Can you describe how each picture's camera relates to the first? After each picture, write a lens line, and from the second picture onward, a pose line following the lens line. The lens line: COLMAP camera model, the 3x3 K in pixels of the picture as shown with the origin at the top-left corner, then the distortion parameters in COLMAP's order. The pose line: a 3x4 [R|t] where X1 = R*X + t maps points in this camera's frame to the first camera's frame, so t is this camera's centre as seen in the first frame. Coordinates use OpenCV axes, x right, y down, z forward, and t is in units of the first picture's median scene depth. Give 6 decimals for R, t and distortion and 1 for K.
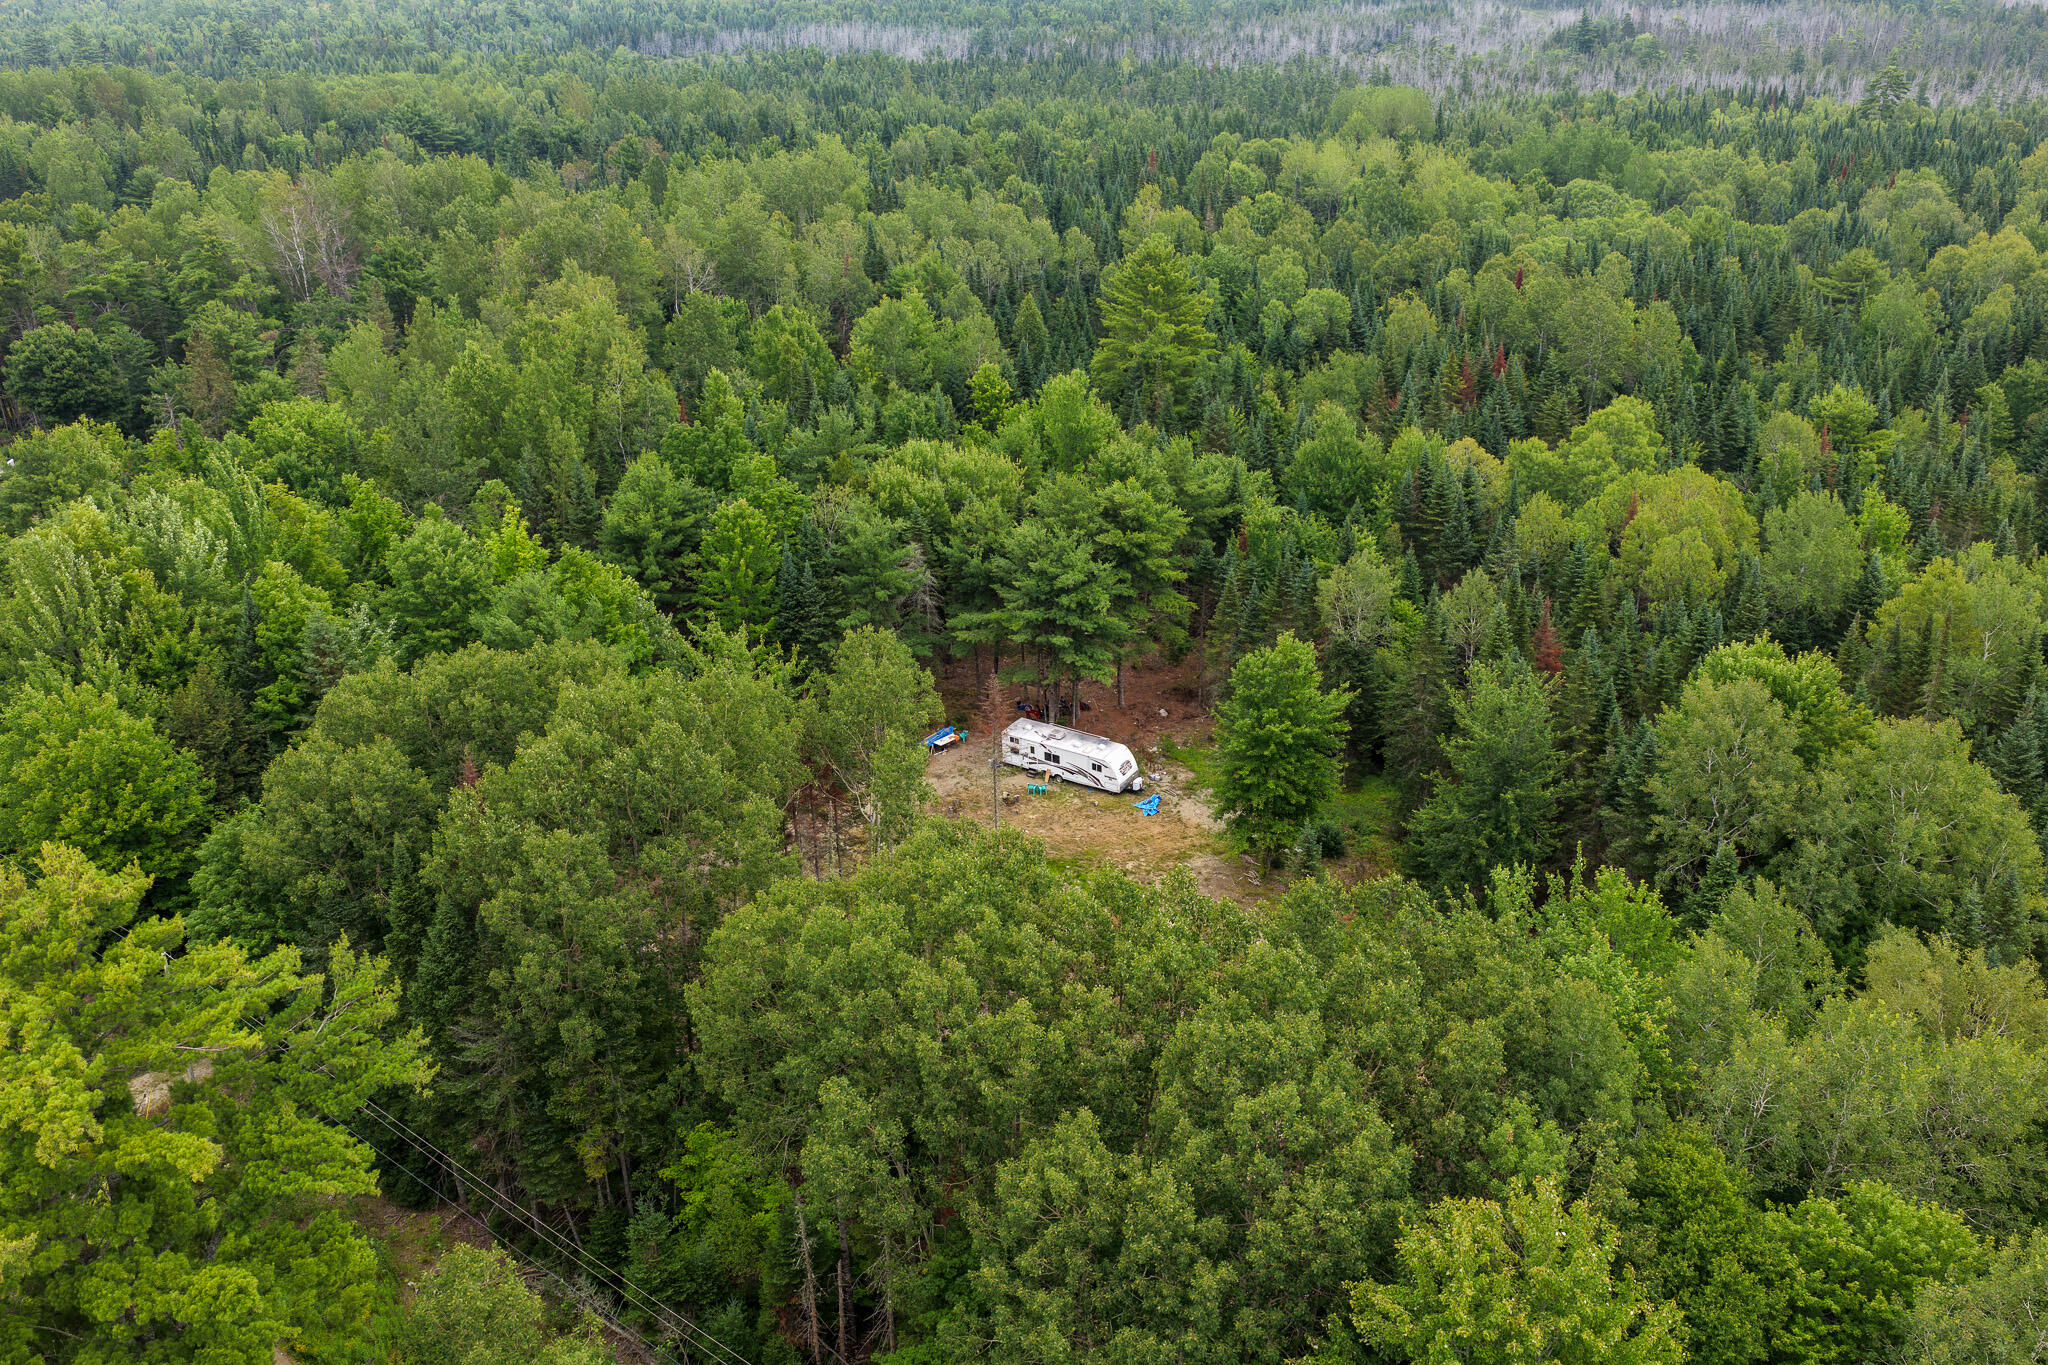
lens RADIAL K [[1696.1, 0, 1023.0], [0, 1696.1, 681.8], [0, 0, 1]] dist [-0.005806, 0.013383]
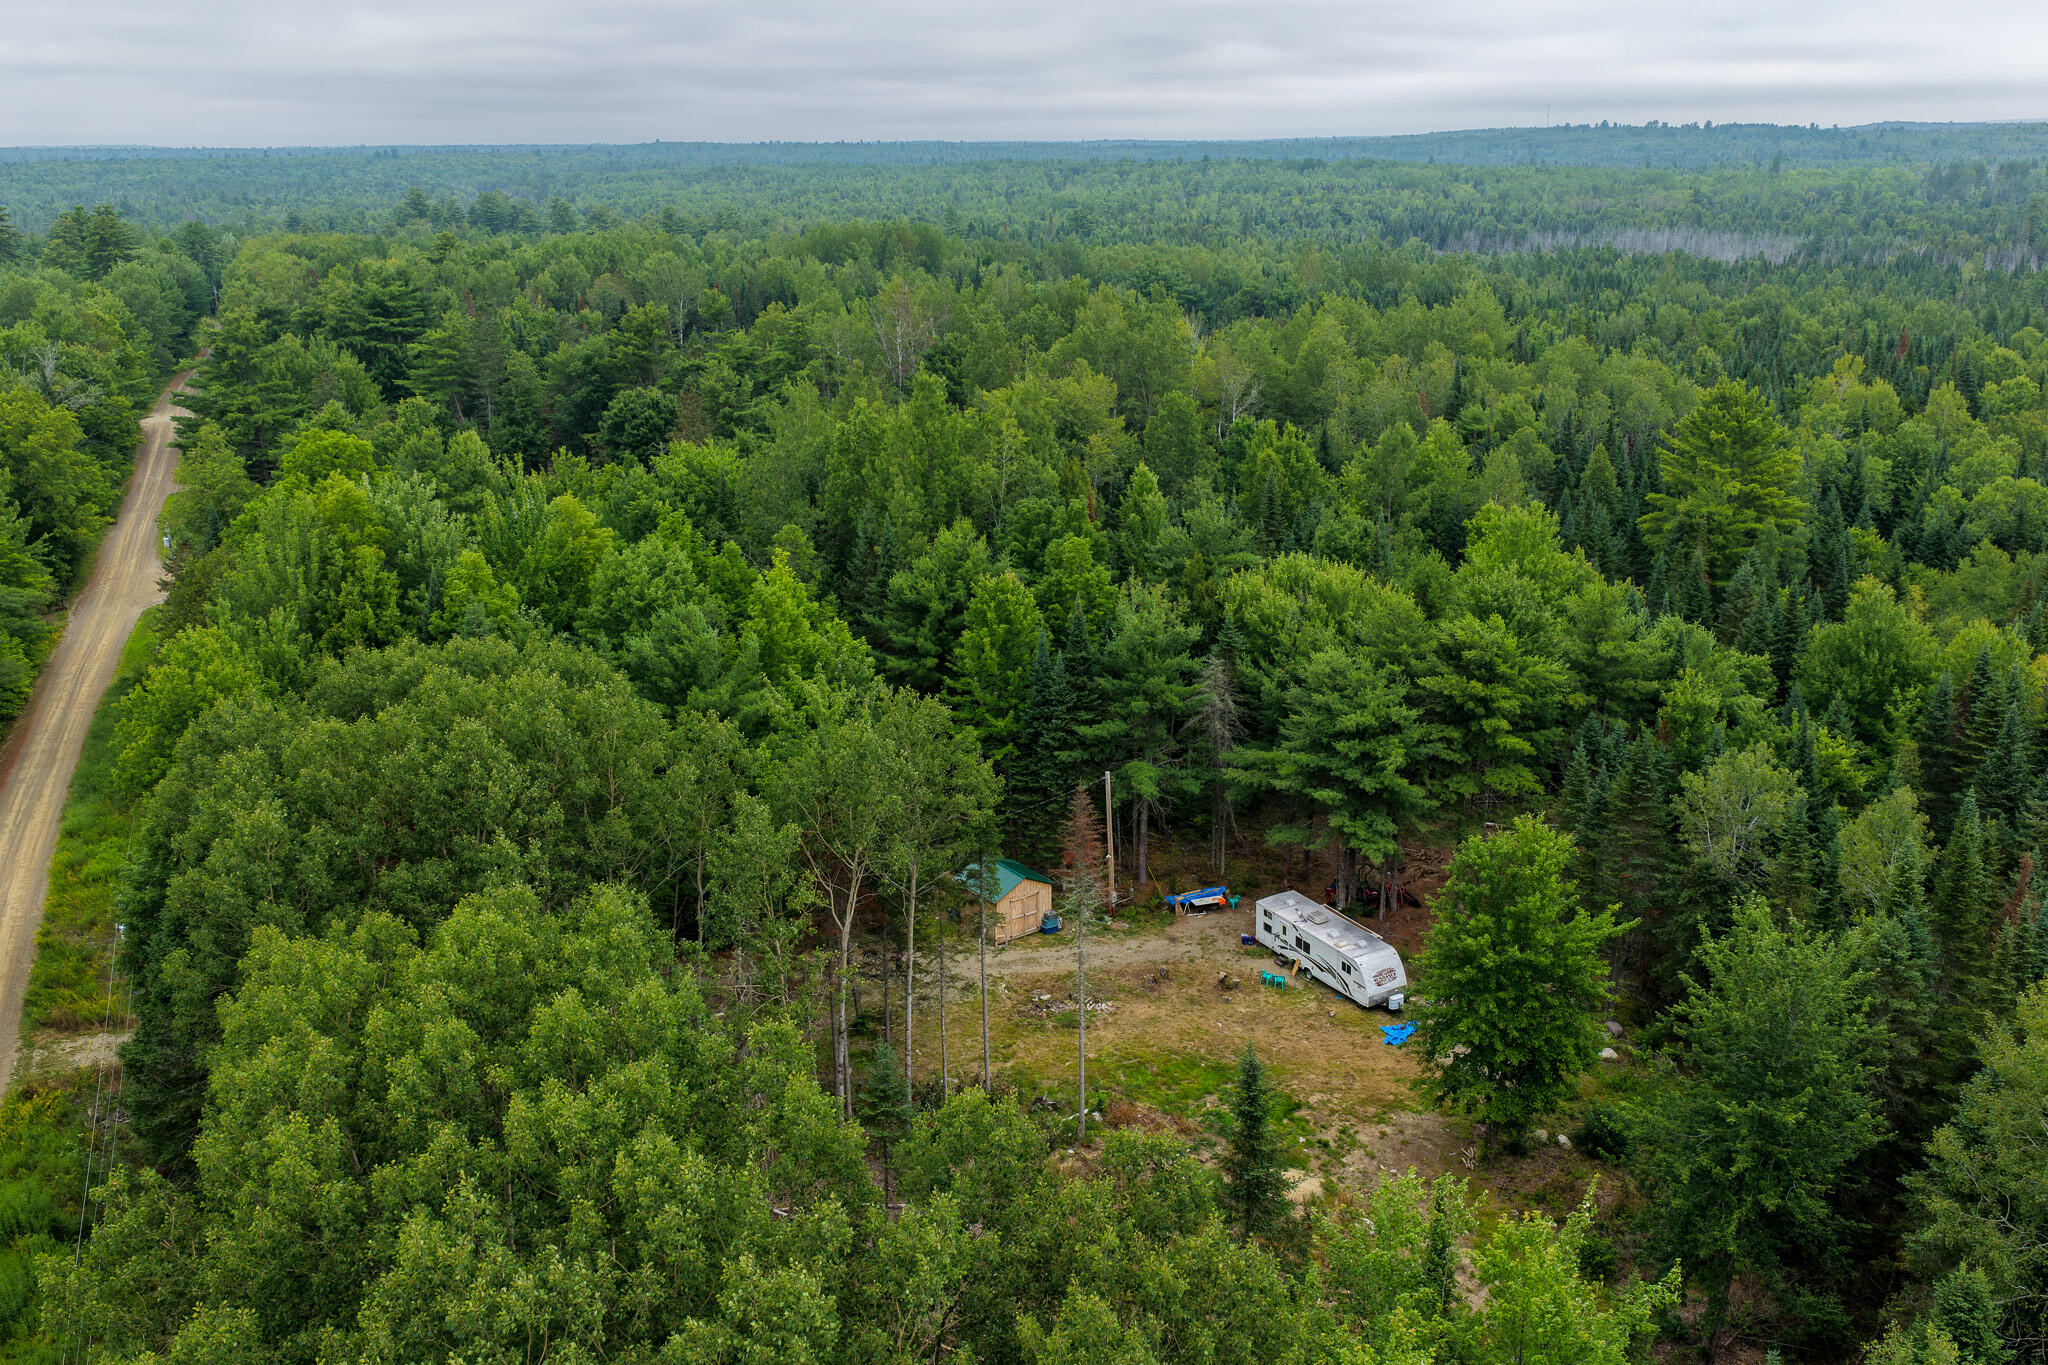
lens RADIAL K [[1696.1, 0, 1025.3], [0, 1696.1, 686.9], [0, 0, 1]] dist [-0.005806, 0.013383]
pose [[0.884319, 0.147240, -0.443059, 0.229289], [-0.197945, 0.977698, -0.070172, 0.008688], [0.422846, 0.149755, 0.893742, 0.229962]]
